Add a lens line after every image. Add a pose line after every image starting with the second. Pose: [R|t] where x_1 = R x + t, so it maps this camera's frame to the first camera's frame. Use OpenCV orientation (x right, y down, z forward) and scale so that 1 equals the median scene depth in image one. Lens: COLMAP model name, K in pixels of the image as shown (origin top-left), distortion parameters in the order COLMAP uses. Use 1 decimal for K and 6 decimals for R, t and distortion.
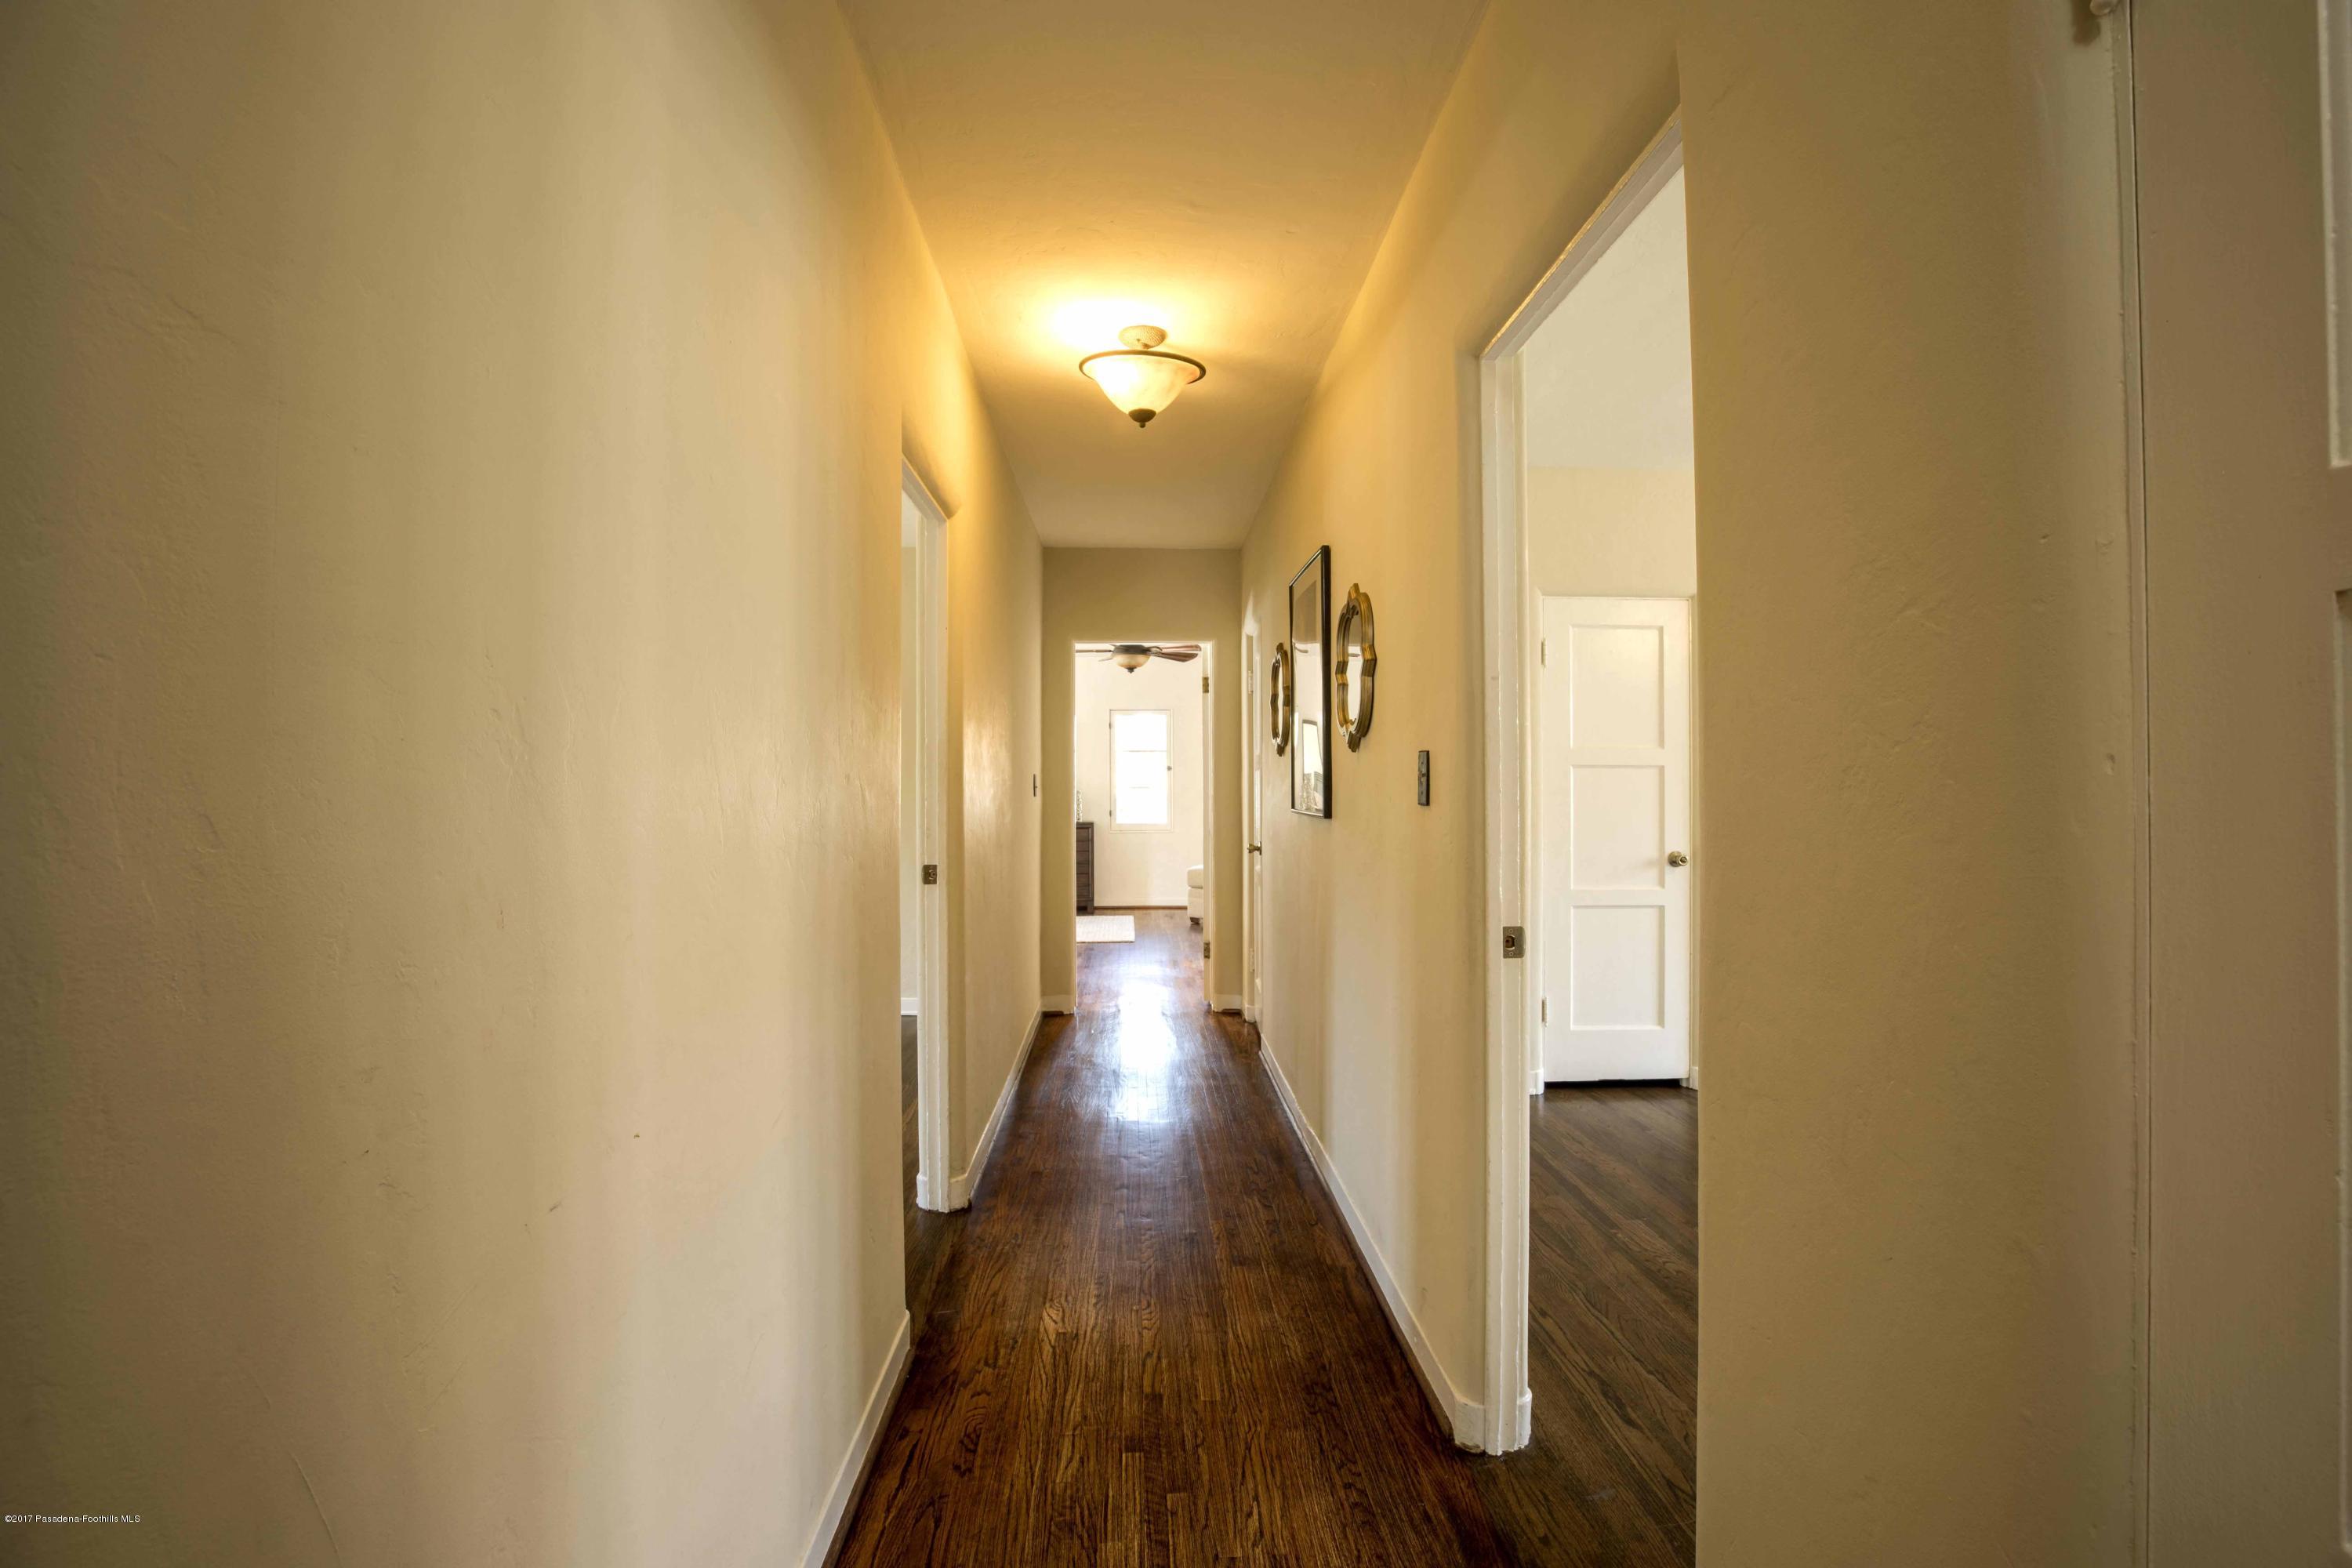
lens RADIAL K [[1071.5, 0, 1172.4], [0, 1071.5, 779.3], [0, 0, 1]] dist [-0.048372, 0.014130]
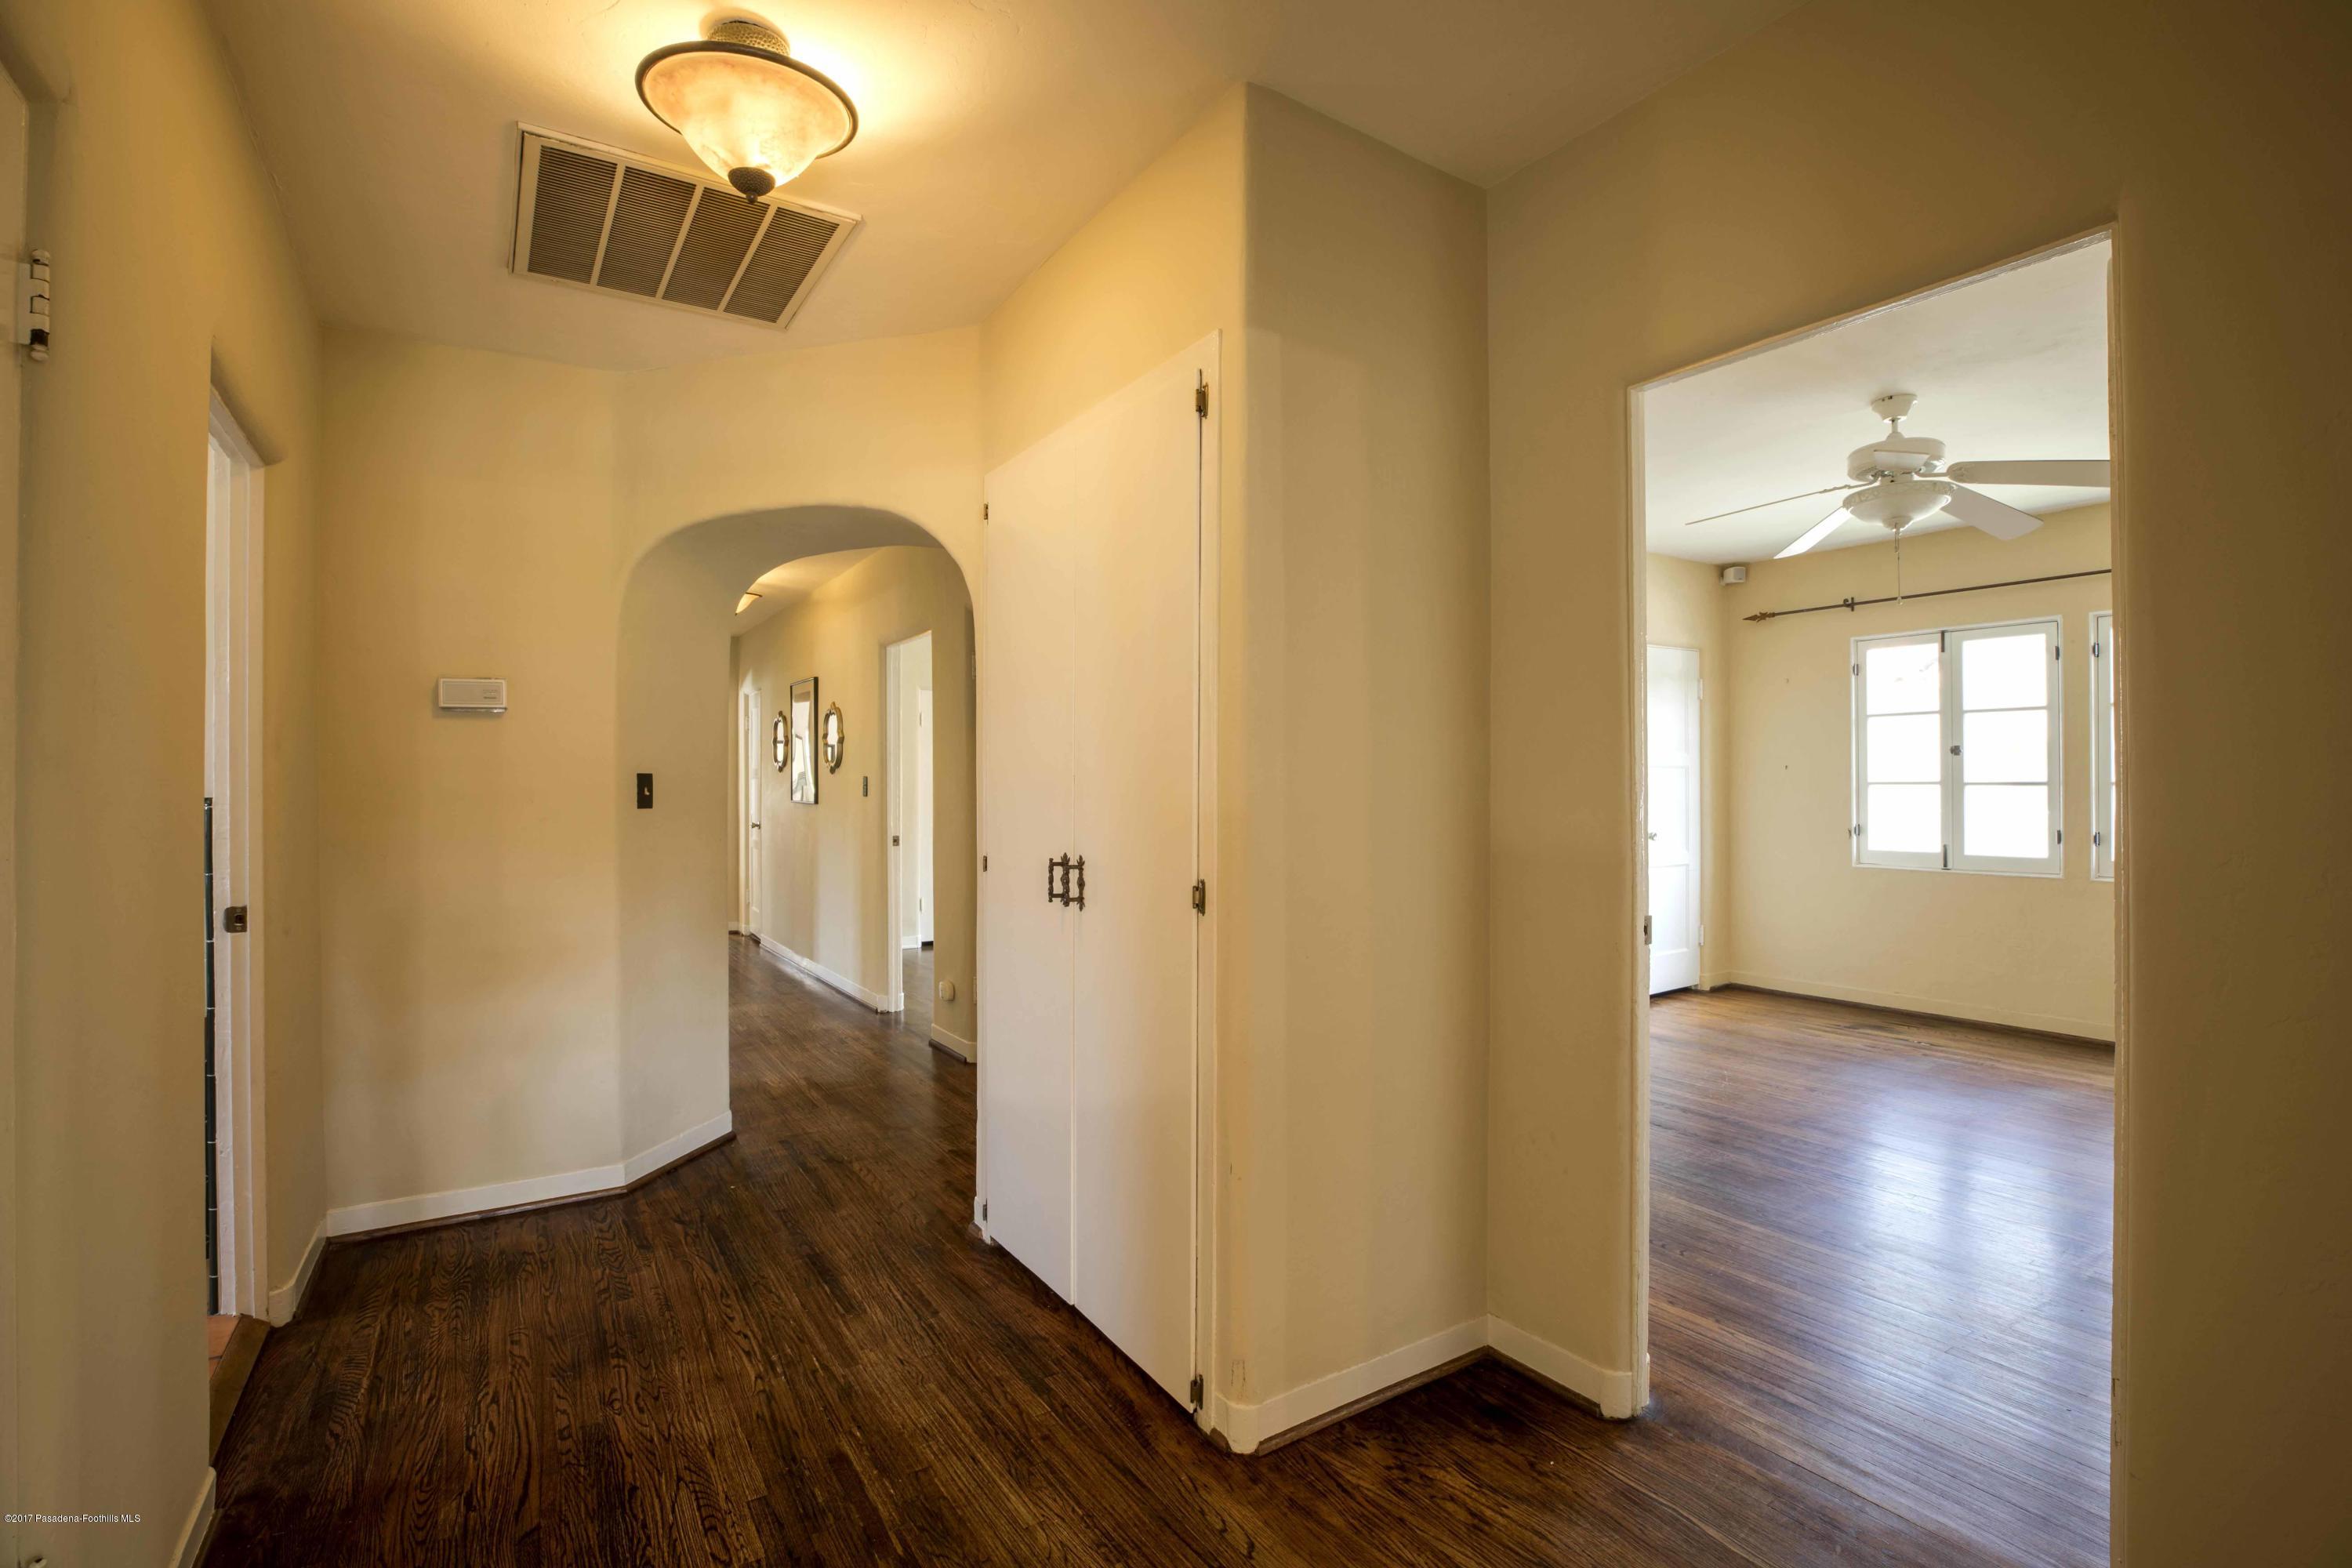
lens RADIAL K [[1071.5, 0, 1172.4], [0, 1071.5, 779.3], [0, 0, 1]] dist [-0.048372, 0.014130]
pose [[0.861647, 0.003494, 0.507495, -0.559580], [-0.002912, 0.999994, -0.001942, -0.021691], [-0.507499, 0.000196, 0.861652, -2.069791]]
